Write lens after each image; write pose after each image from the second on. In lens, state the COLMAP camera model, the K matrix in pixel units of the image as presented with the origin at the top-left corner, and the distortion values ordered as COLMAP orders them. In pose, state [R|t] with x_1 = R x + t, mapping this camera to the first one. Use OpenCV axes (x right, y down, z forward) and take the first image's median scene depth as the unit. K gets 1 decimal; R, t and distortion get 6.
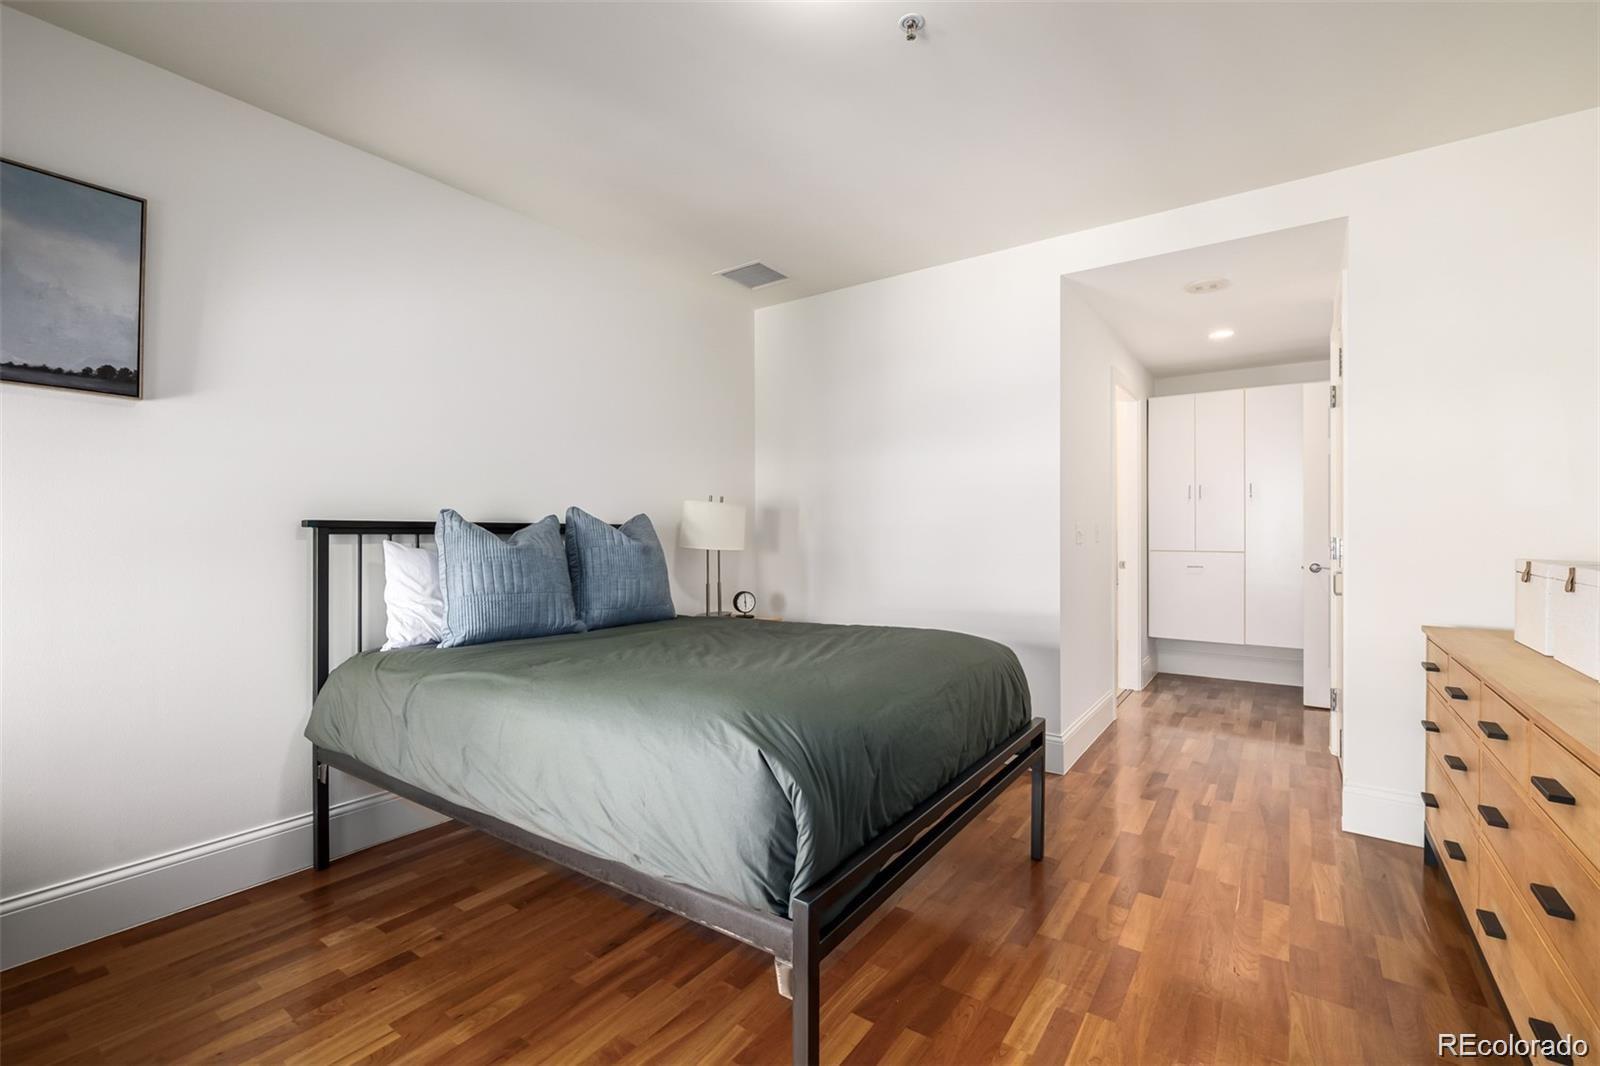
lens RADIAL K [[677.9, 0, 804.9], [0, 677.9, 524.7], [0, 0, 1]] dist [0.000933, 0.000850]
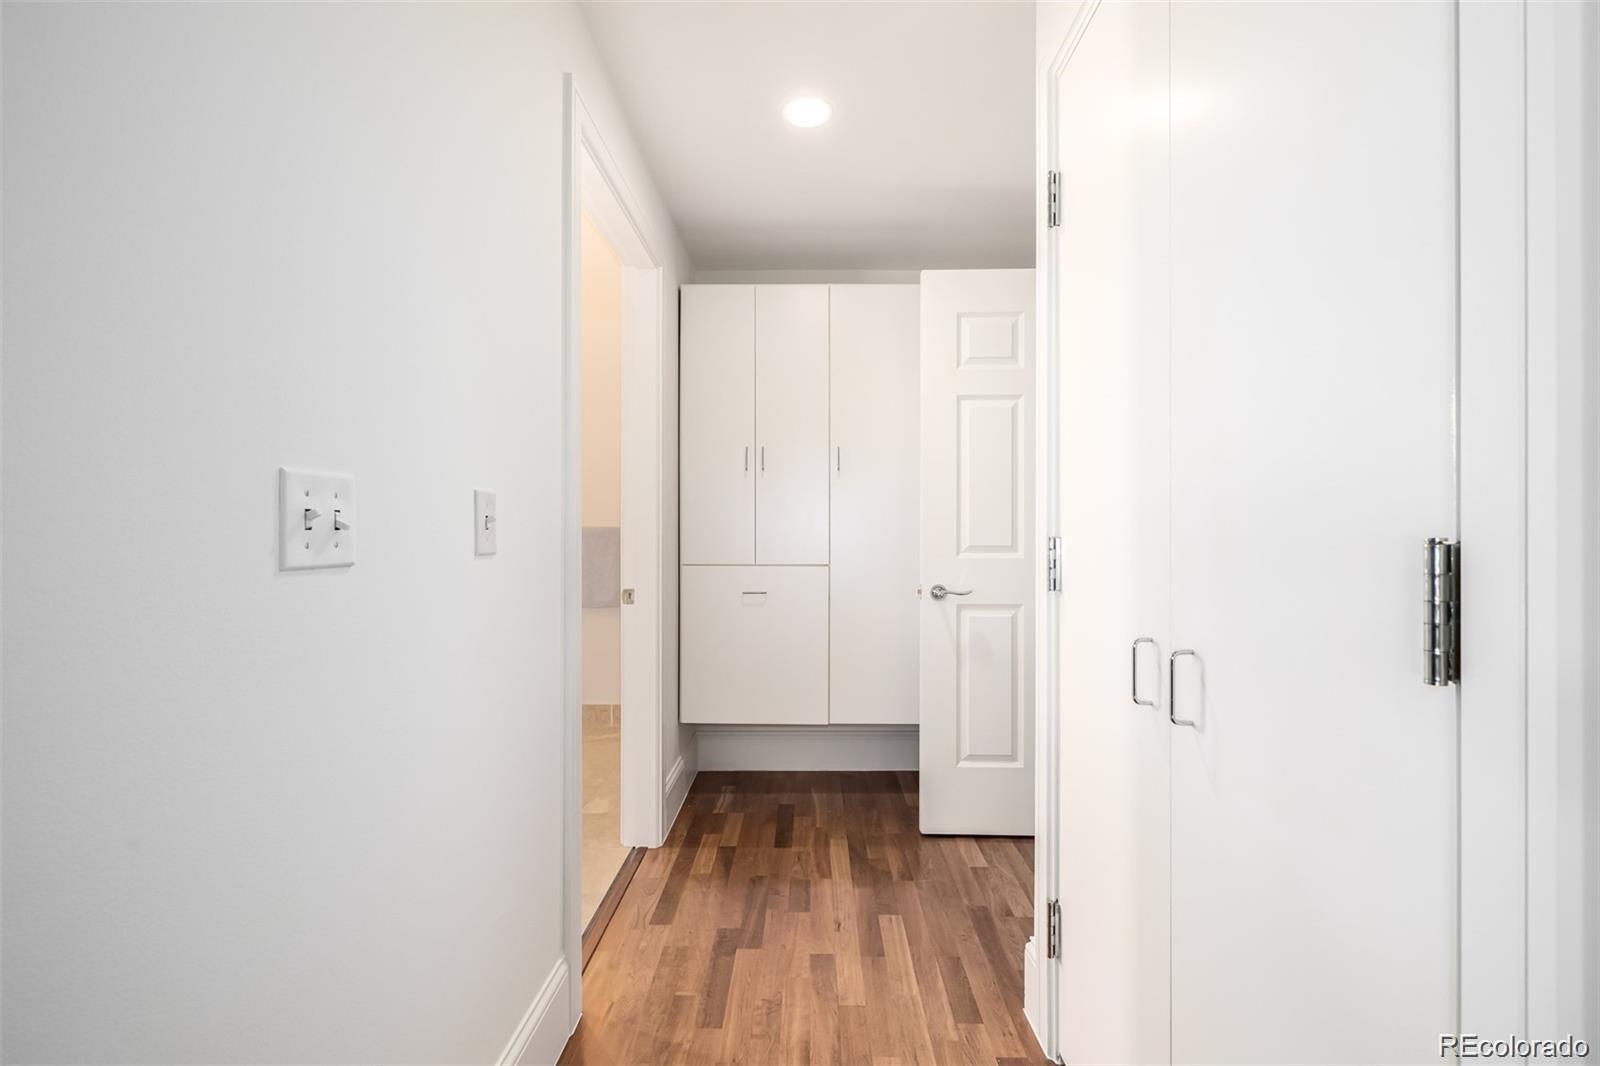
lens RADIAL K [[677.9, 0, 801.0], [0, 677.9, 527.8], [0, 0, 1]] dist [0.000933, 0.000850]
pose [[0.836052, -0.000878, 0.548649, 0.302517], [-0.005006, 0.999945, 0.009229, 0.004953], [-0.548627, -0.010463, 0.836002, 0.519311]]
